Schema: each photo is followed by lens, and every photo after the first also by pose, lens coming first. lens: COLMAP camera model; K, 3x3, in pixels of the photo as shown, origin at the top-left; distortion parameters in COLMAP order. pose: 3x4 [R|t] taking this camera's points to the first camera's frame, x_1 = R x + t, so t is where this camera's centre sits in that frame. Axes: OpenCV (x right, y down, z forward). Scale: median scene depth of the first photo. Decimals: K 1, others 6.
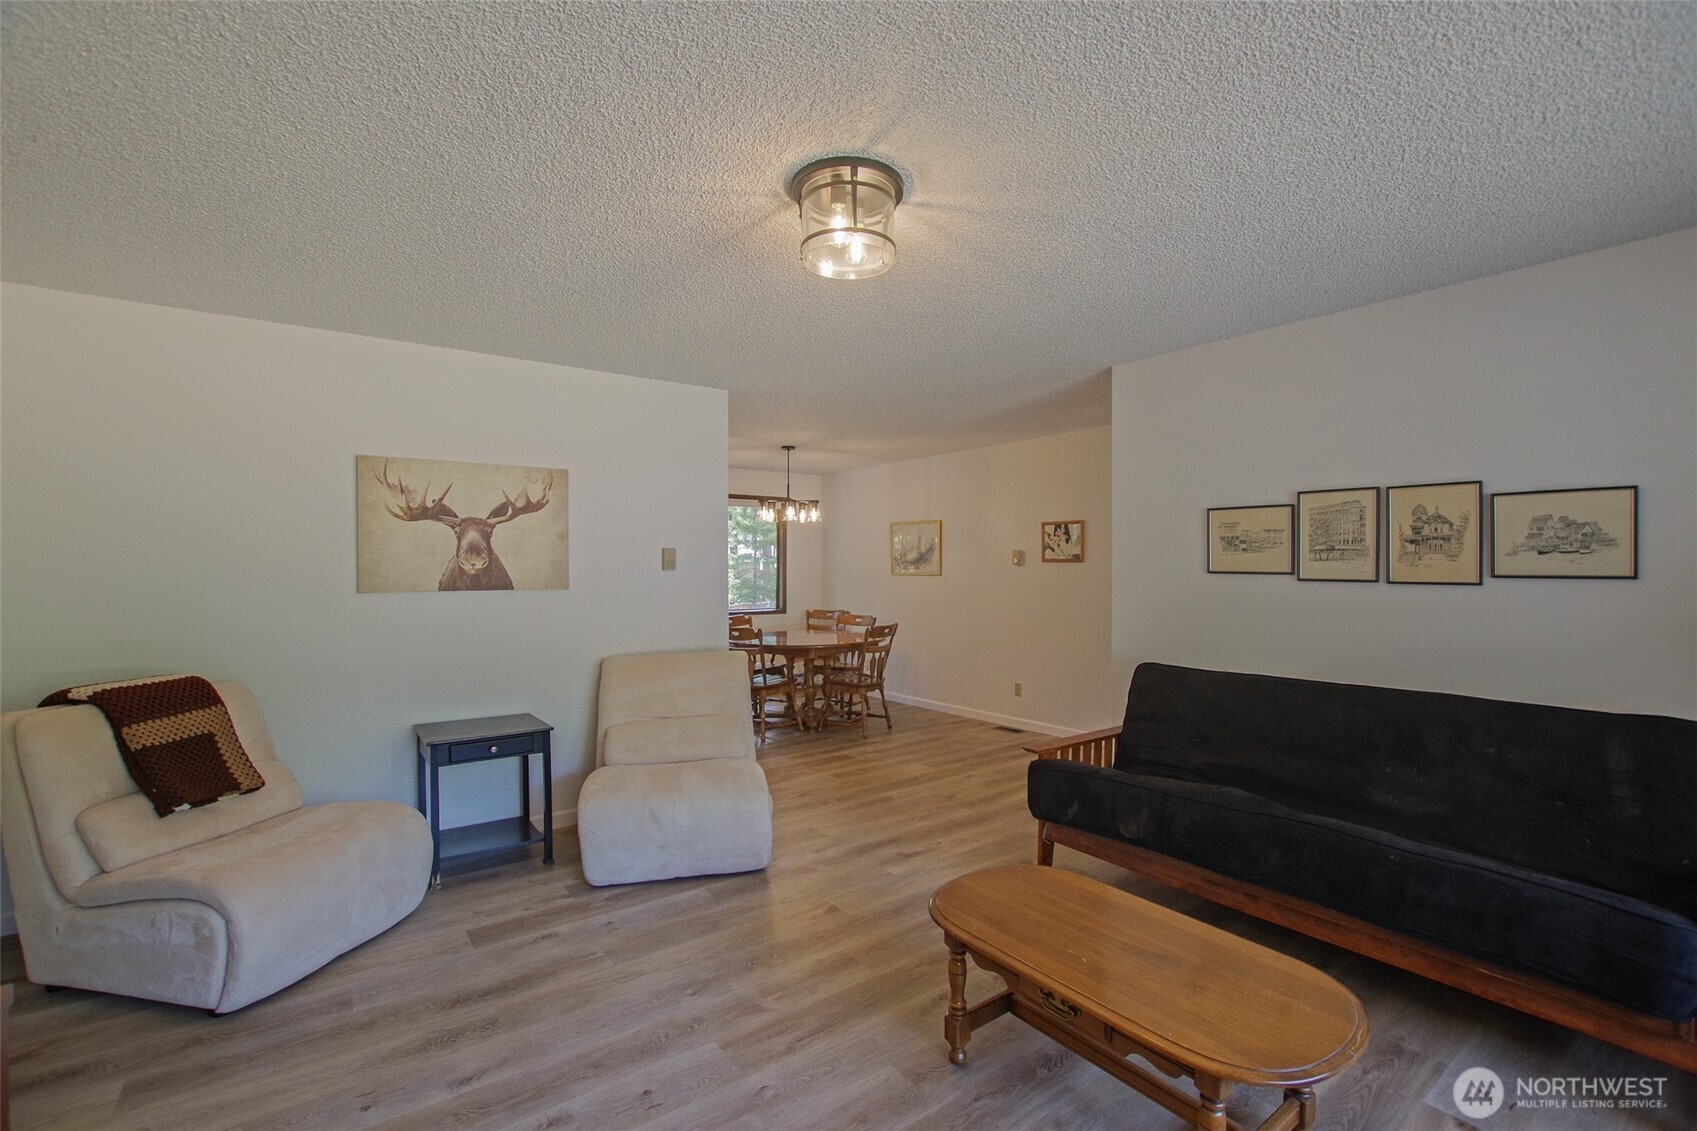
lens RADIAL K [[757.1, 0, 856.3], [0, 757.1, 570.5], [0, 0, 1]] dist [-0.022193, 0.000076]
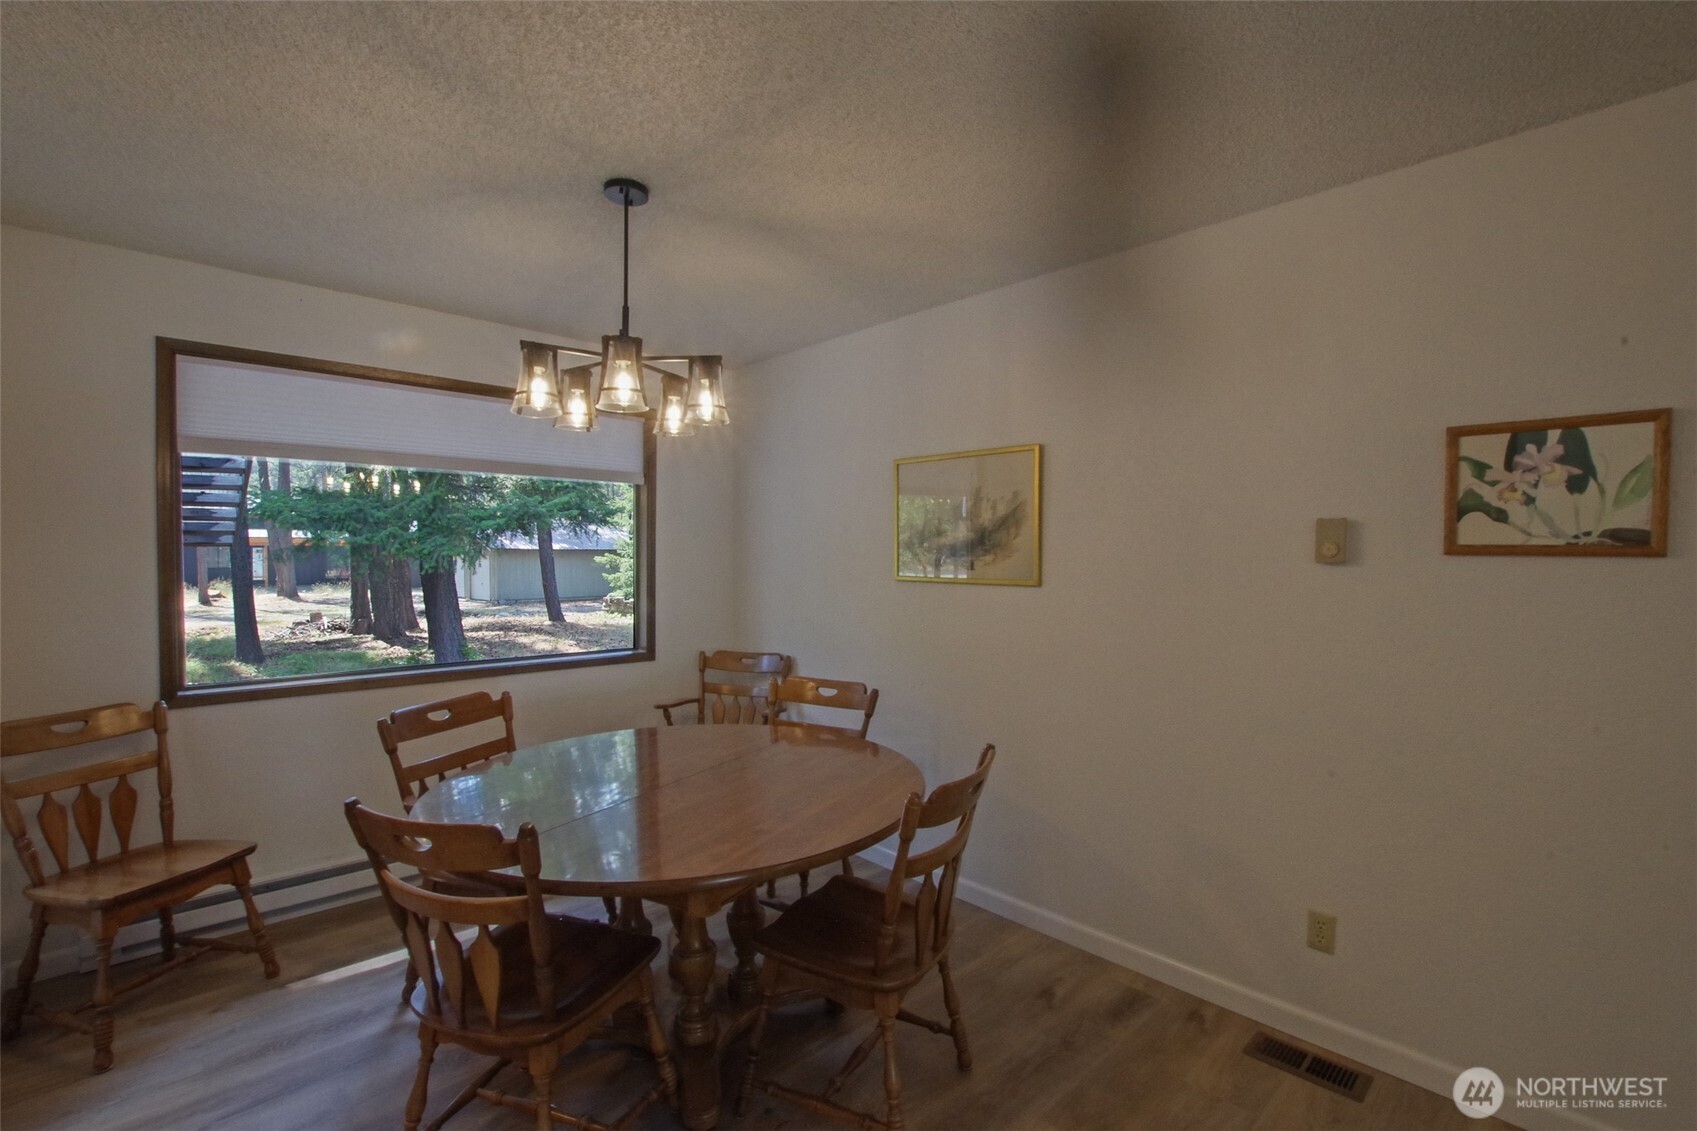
lens RADIAL K [[757.1, 0, 856.3], [0, 757.1, 570.5], [0, 0, 1]] dist [-0.022193, 0.000076]
pose [[0.993509, 0.001521, 0.113745, -0.030843], [-0.003668, 0.999819, 0.018664, -0.009455], [-0.113696, -0.018960, 0.993335, 0.710529]]
